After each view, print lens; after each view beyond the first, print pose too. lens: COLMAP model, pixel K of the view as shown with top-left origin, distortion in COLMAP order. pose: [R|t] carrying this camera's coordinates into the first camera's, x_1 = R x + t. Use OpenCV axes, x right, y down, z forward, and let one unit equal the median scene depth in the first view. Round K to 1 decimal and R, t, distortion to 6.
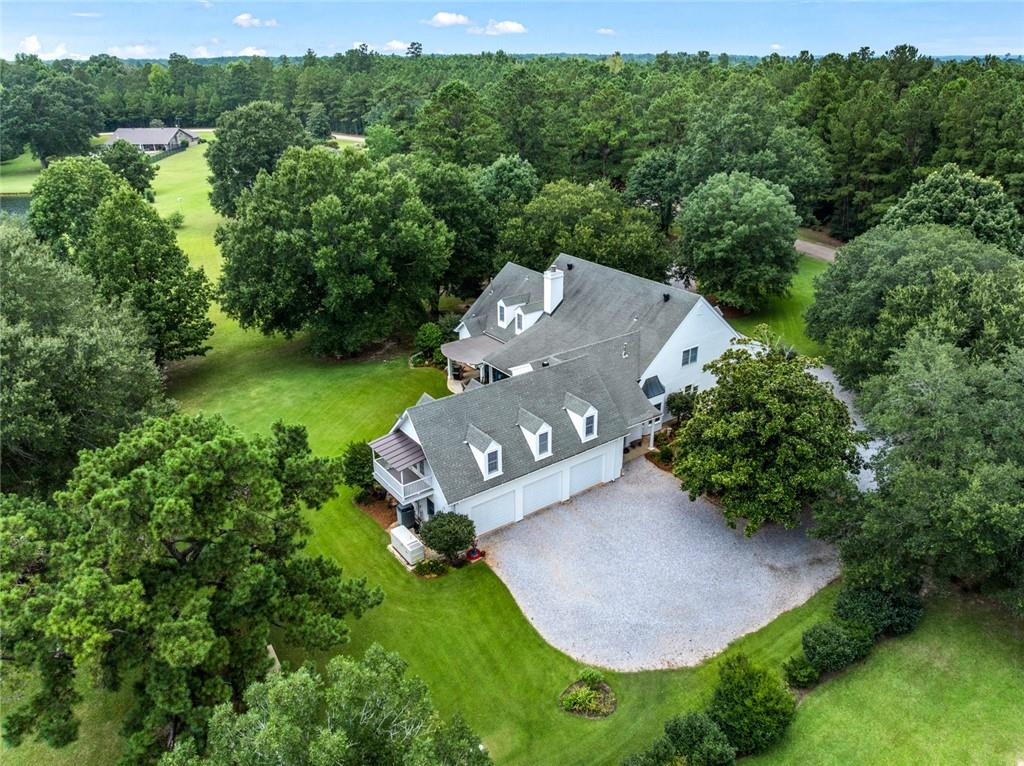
lens RADIAL K [[761.6, 0, 506.5], [0, 761.6, 377.2], [0, 0, 1]] dist [-0.057727, 0.028133]
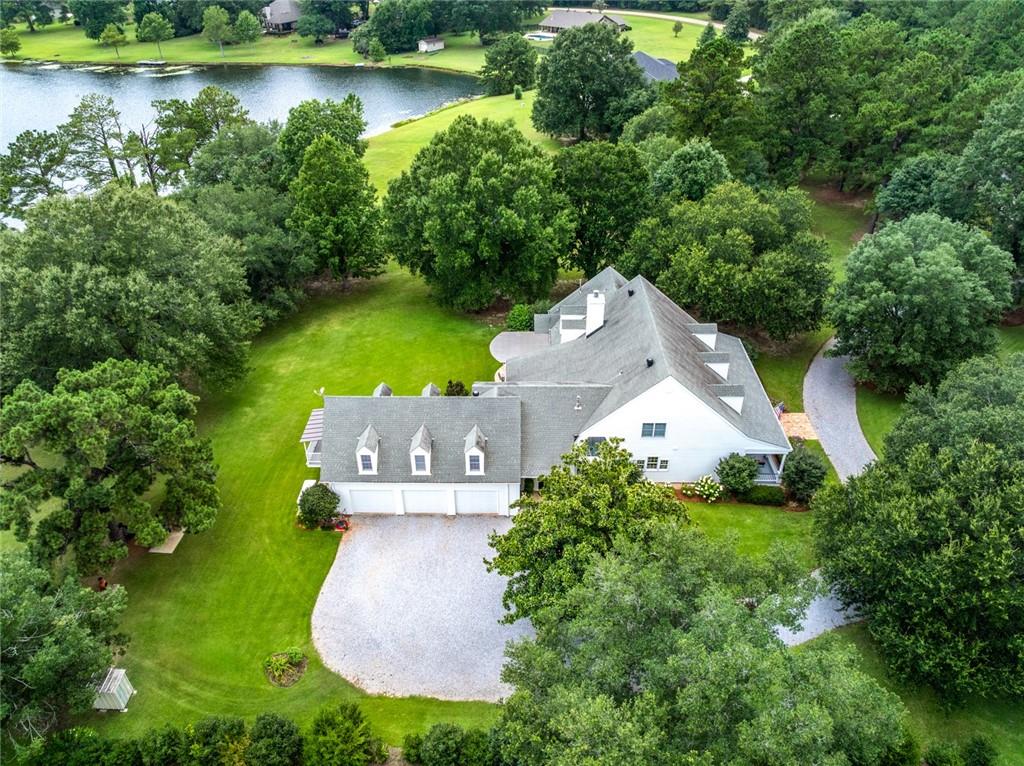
lens RADIAL K [[761.6, 0, 510.5], [0, 761.6, 389.5], [0, 0, 1]] dist [-0.057727, 0.028133]
pose [[0.786327, 0.337294, -0.517612, 0.522967], [-0.234231, 0.938028, 0.255421, -0.250043], [0.571687, -0.079603, 0.816601, 0.119264]]
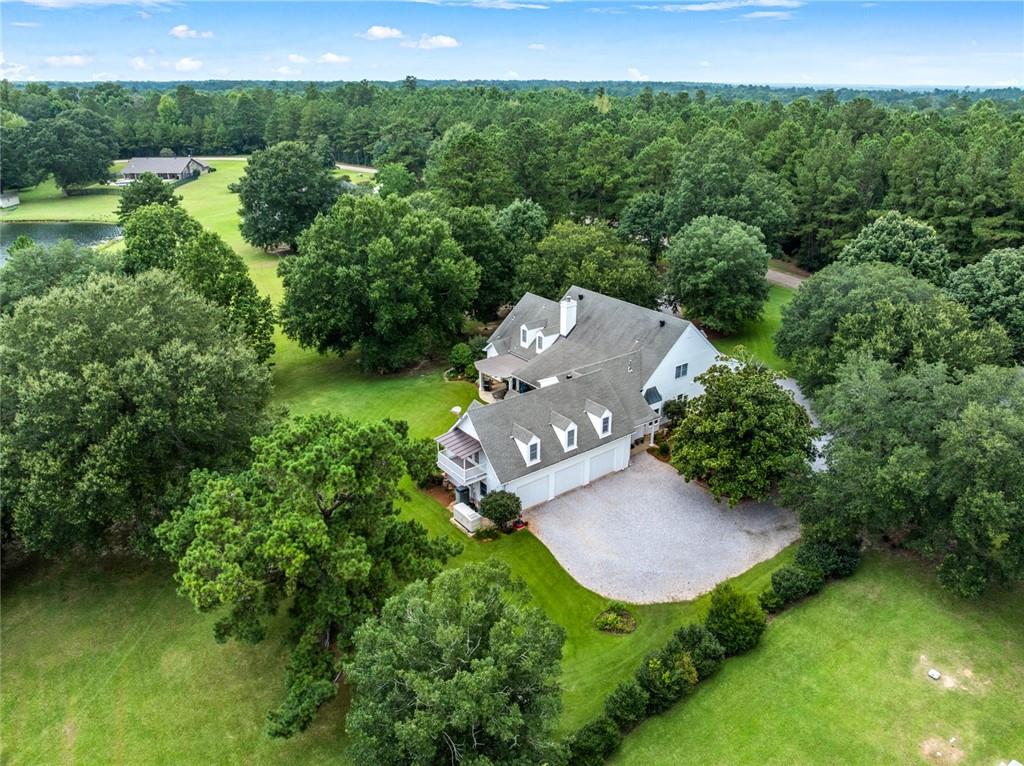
lens RADIAL K [[761.6, 0, 508.2], [0, 761.6, 381.4], [0, 0, 1]] dist [-0.057727, 0.028133]
pose [[0.999496, -0.000848, 0.031722, -0.072412], [0.001447, 0.999821, -0.018851, 0.011200], [-0.031701, 0.018887, 0.999319, -0.206079]]
